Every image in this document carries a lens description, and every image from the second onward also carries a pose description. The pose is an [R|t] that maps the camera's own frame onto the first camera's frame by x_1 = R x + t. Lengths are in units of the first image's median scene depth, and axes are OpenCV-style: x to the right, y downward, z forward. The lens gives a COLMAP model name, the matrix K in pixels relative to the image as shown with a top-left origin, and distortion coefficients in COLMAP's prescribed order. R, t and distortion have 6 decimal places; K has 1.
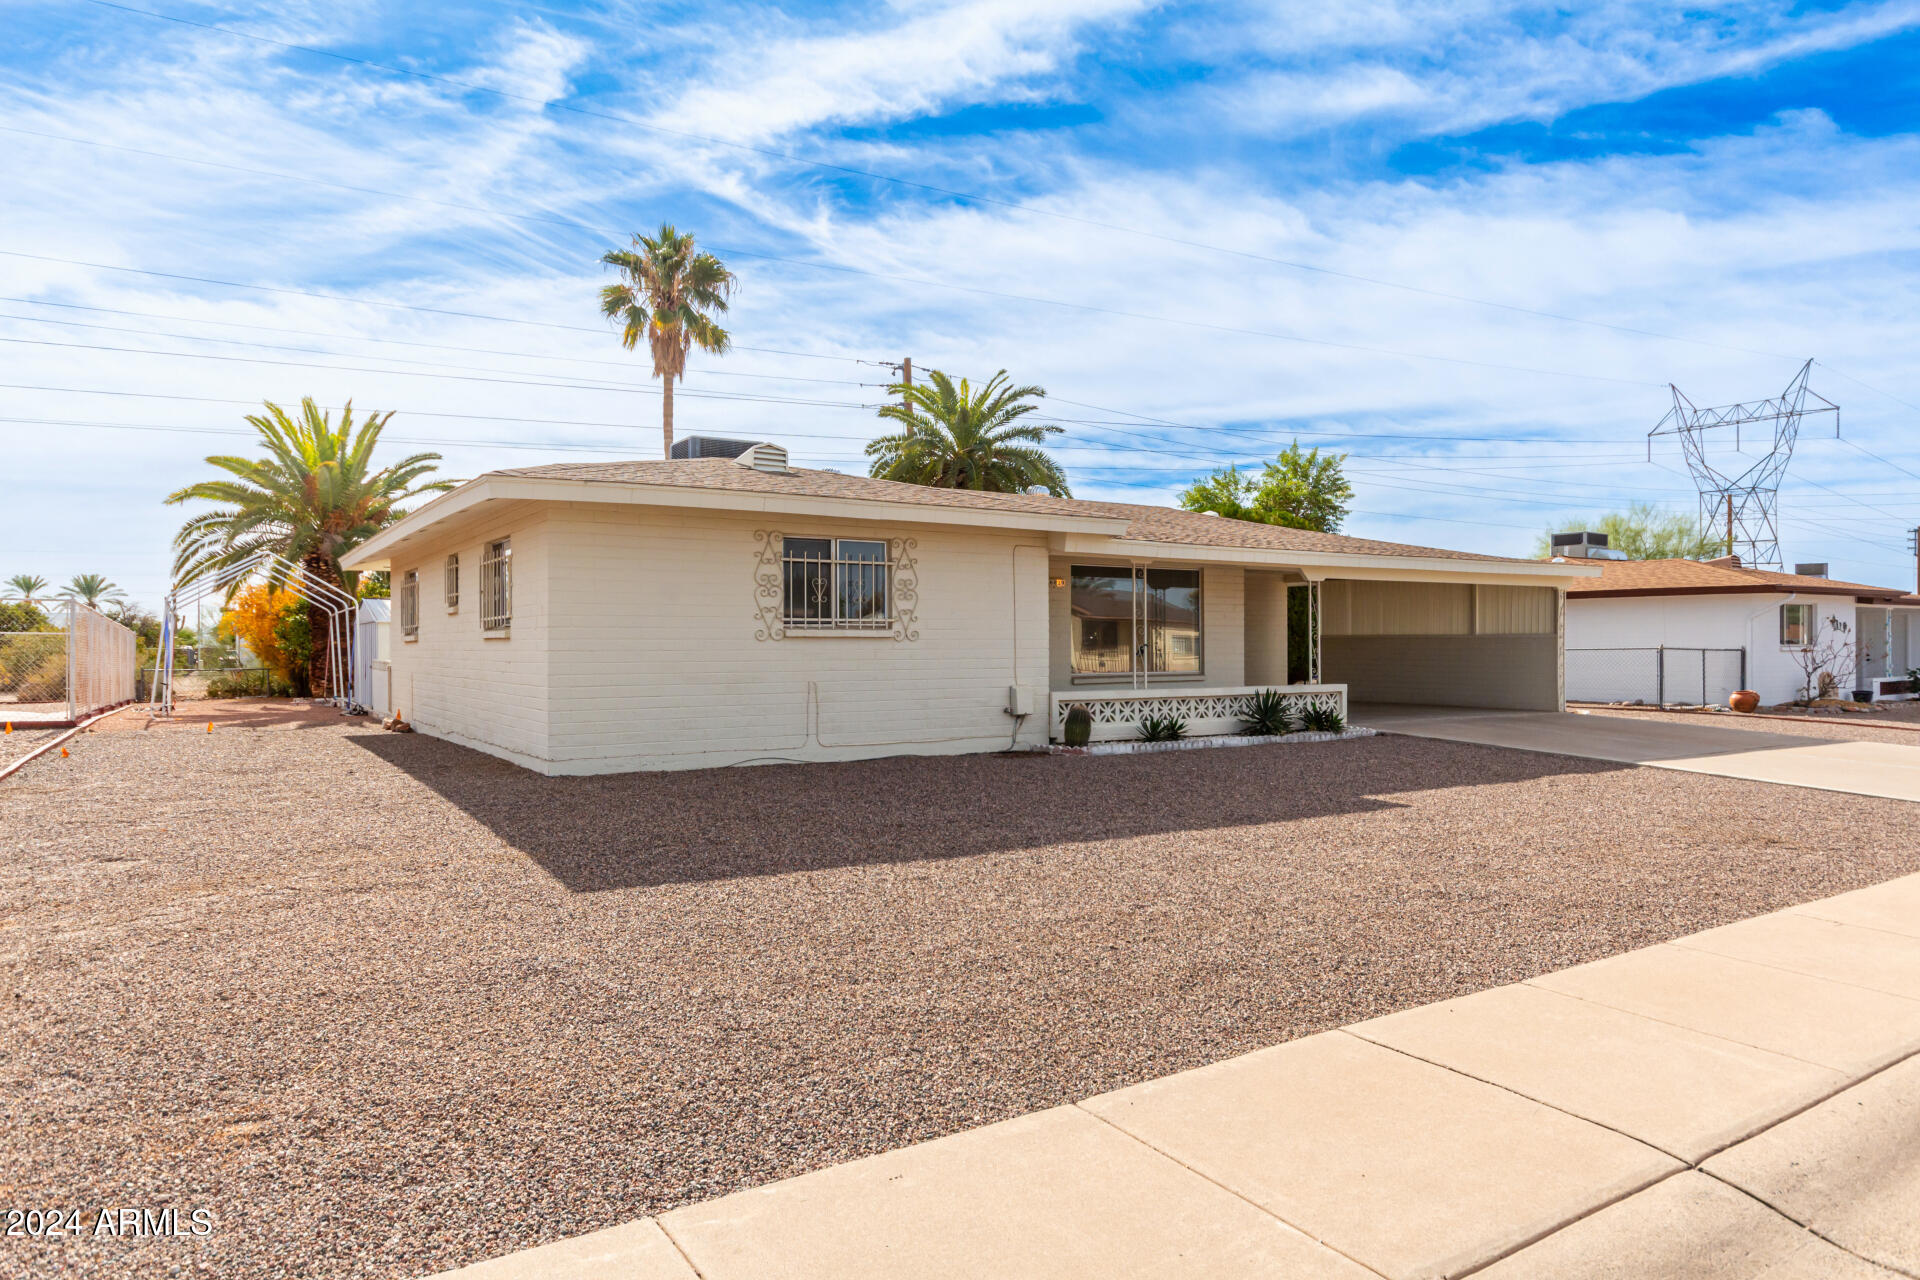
lens RADIAL K [[1176.4, 0, 960.0], [0, 1176.4, 640.0], [0, 0, 1]] dist [0.001392, 0.000405]
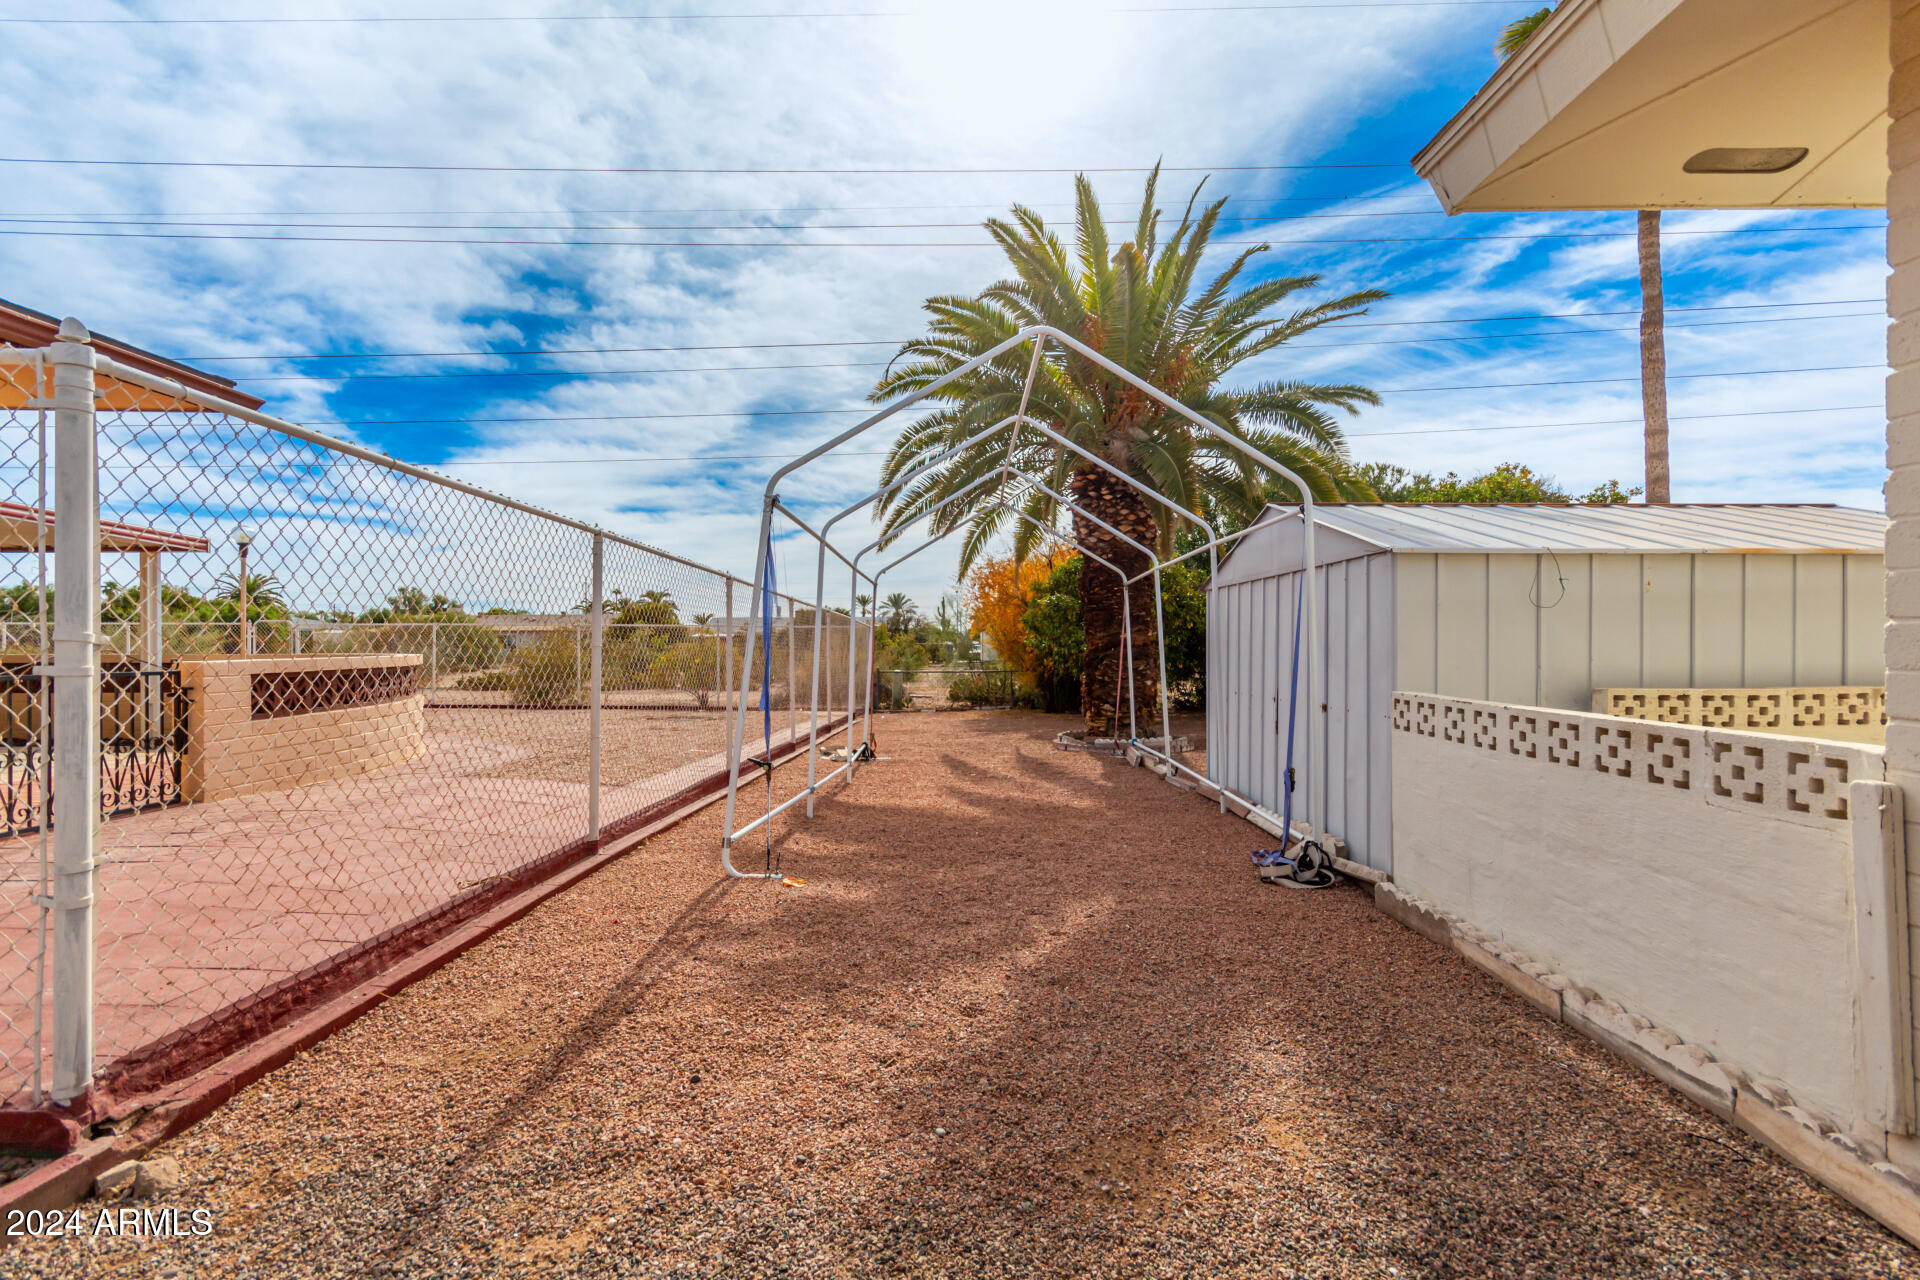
lens RADIAL K [[887.3, 0, 967.4], [0, 887.3, 637.4], [0, 0, 1]] dist [0.003382, 0.001179]
pose [[0.842709, -0.001155, -0.538369, -0.354844], [0.000604, 0.999999, -0.001201, 0.003583], [0.538370, 0.000687, 0.842709, 0.586881]]
